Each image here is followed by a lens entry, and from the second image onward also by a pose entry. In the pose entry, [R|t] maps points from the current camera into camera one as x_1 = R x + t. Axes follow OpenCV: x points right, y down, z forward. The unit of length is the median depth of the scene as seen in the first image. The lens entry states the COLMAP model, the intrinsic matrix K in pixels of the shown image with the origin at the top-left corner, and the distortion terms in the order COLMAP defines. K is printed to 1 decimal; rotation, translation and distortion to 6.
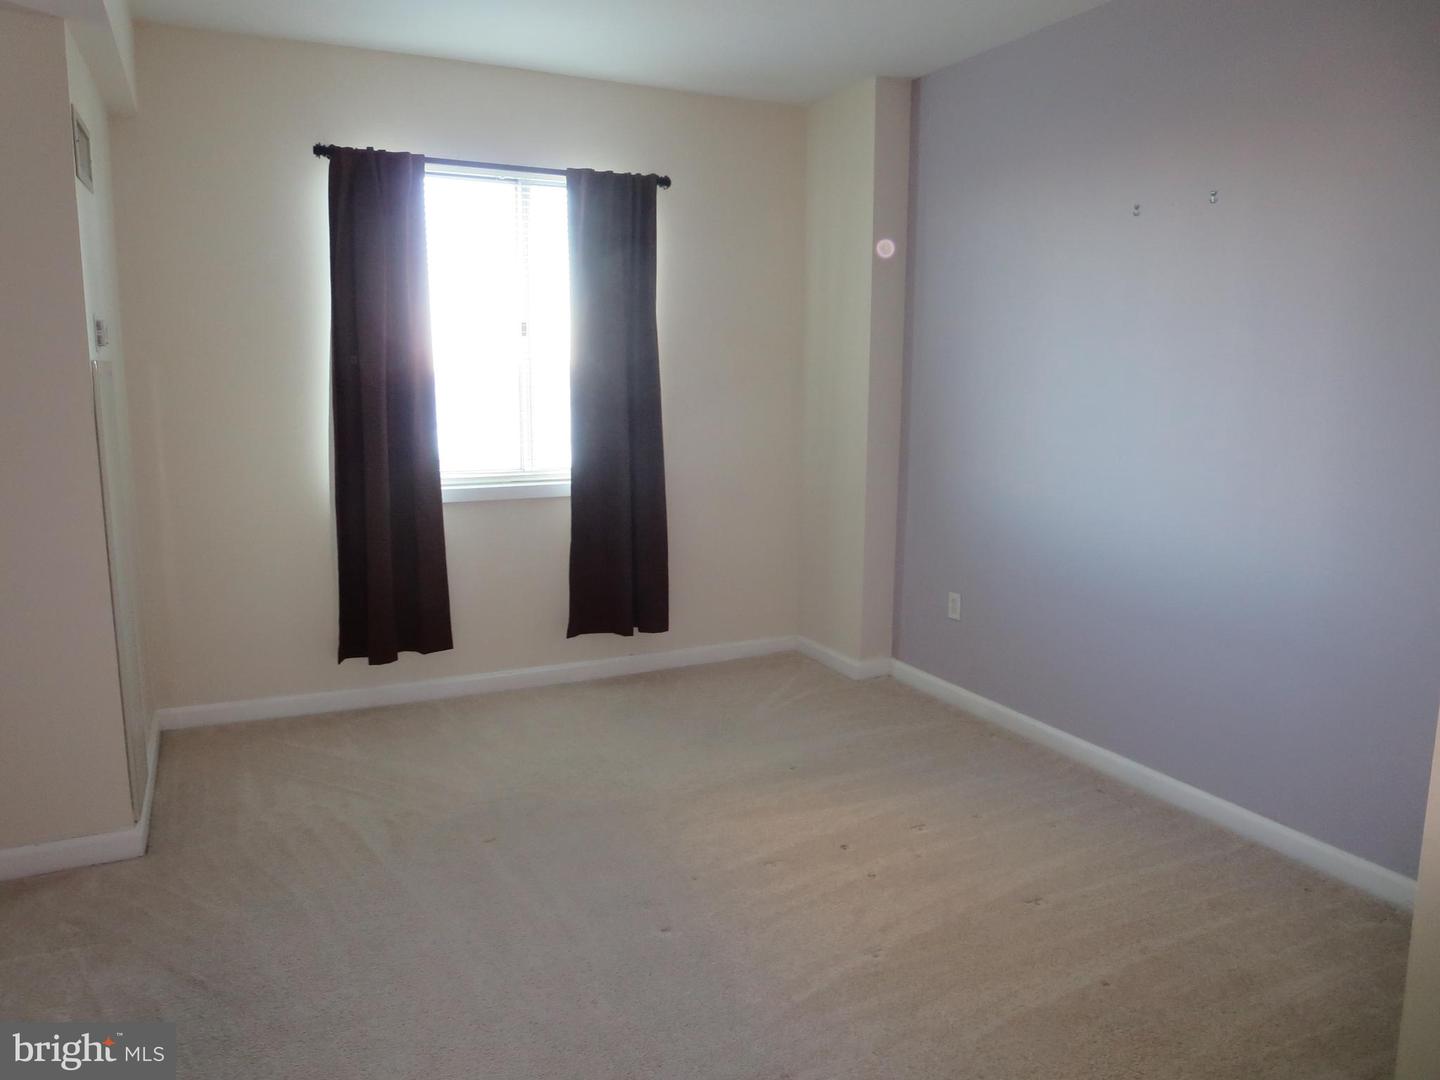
lens RADIAL K [[1022.2, 0, 720.0], [0, 1022.2, 540.0], [0, 0, 1]] dist [0.001640, 0.000715]
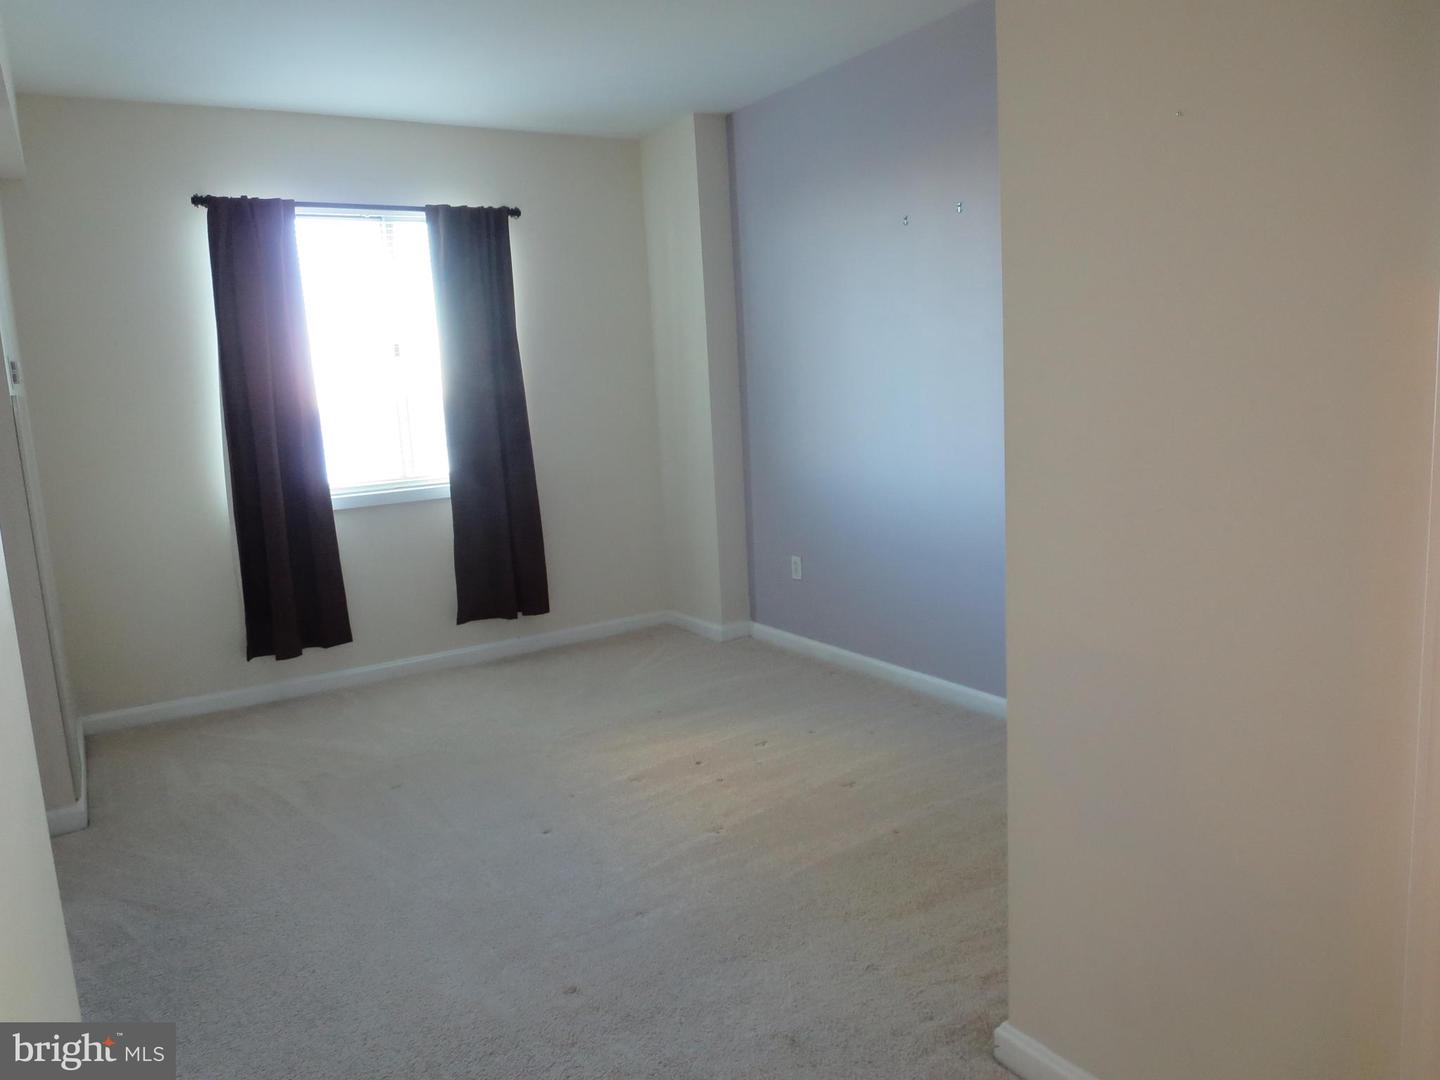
lens RADIAL K [[1020.3, 0, 712.4], [0, 1020.3, 542.2], [0, 0, 1]] dist [-0.003067, 0.002189]
pose [[0.993262, -0.075023, 0.088334, 0.037171], [0.075983, 0.997080, -0.007550, 0.038252], [-0.087510, 0.014211, 0.996062, -0.139001]]
